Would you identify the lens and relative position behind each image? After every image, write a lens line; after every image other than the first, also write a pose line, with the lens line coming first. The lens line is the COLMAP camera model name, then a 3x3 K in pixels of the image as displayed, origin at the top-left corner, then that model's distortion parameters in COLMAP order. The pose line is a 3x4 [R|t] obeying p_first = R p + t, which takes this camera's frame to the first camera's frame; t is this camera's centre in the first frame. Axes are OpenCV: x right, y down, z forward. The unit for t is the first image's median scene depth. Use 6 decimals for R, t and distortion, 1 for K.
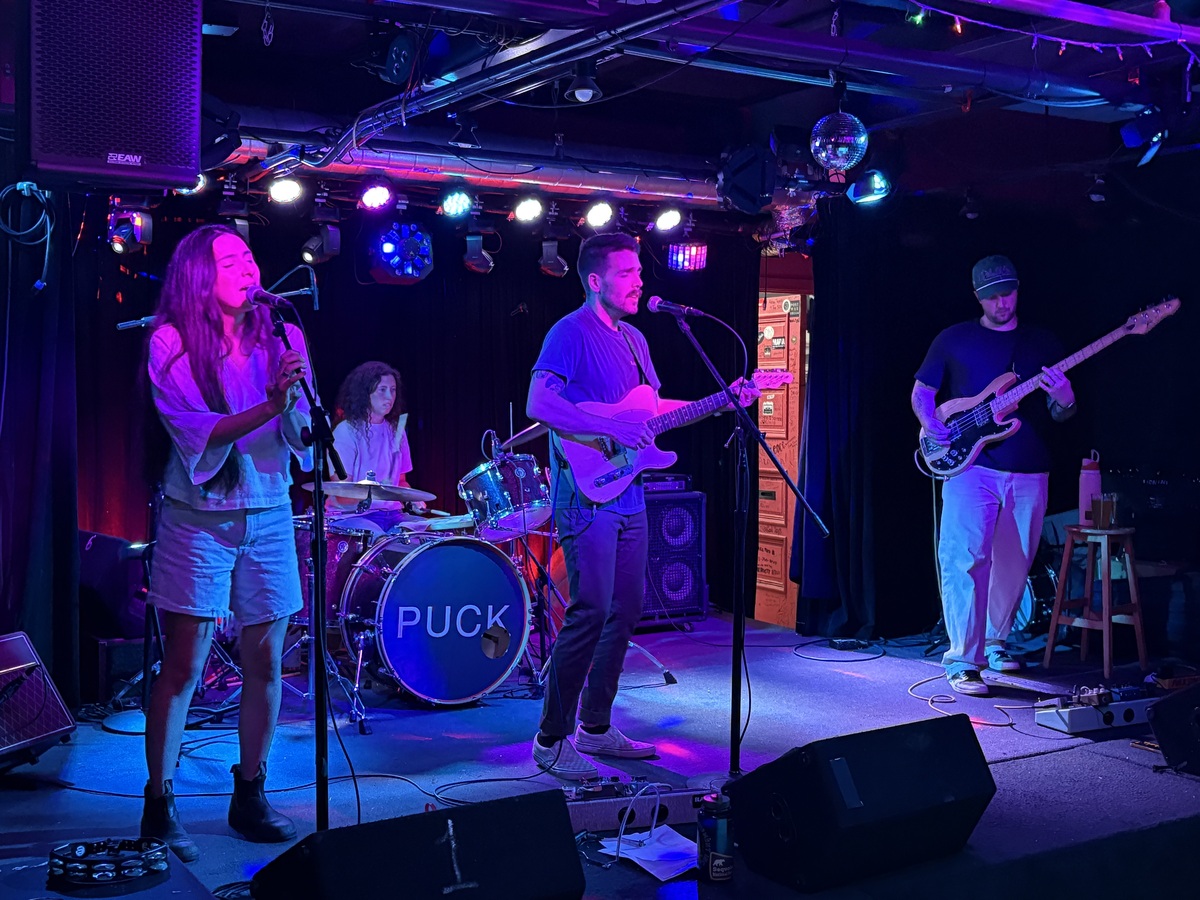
lens RADIAL K [[1449.7, 0, 599.2], [0, 1449.7, 455.5], [0, 0, 1]] dist [-0.022529, 0.000000]
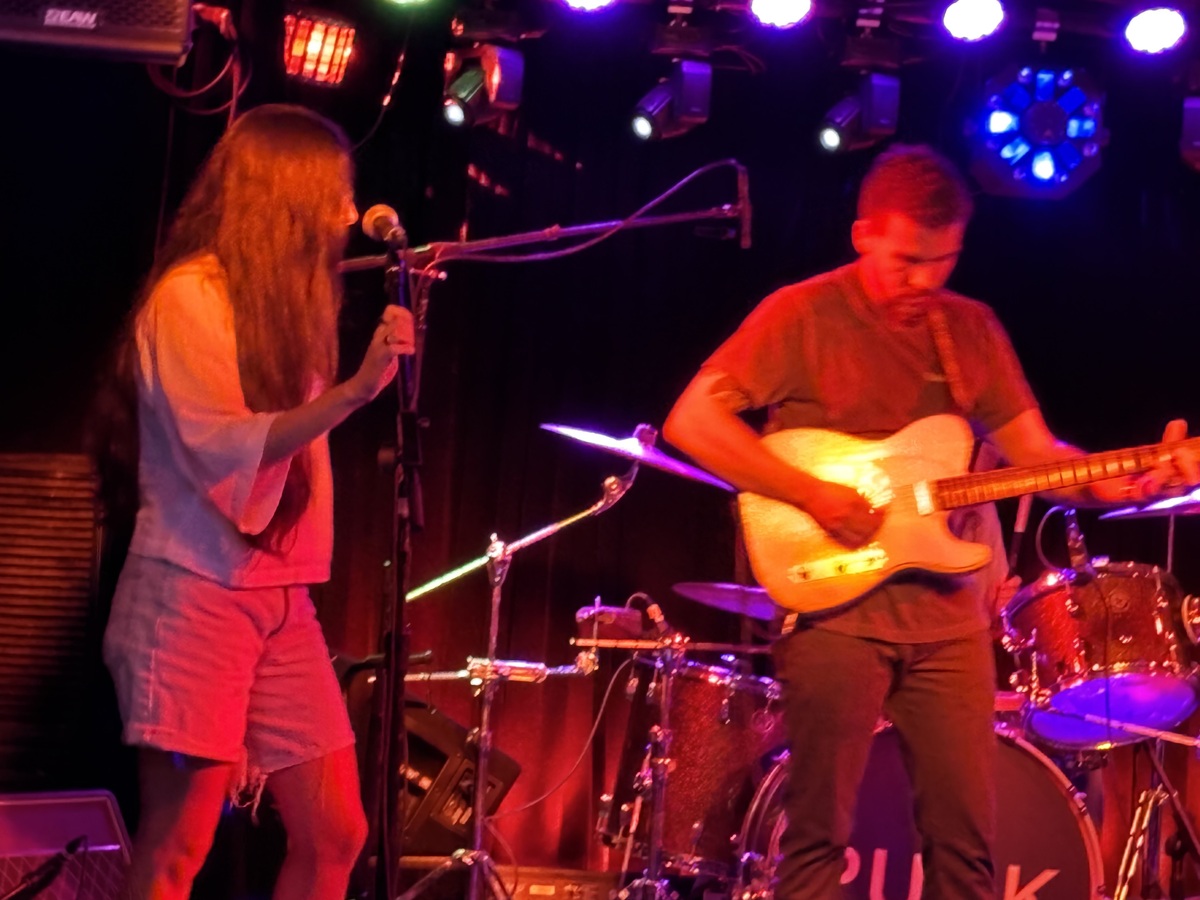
lens RADIAL K [[4073.5, 0, 600.4], [0, 4073.5, 448.3], [0, 0, 1]] dist [0.115914, 0.000000]
pose [[0.885550, 0.059544, -0.460713, 0.416872], [-0.078731, 0.996641, -0.022522, 0.004996], [0.457824, 0.056217, 0.887264, -0.284099]]
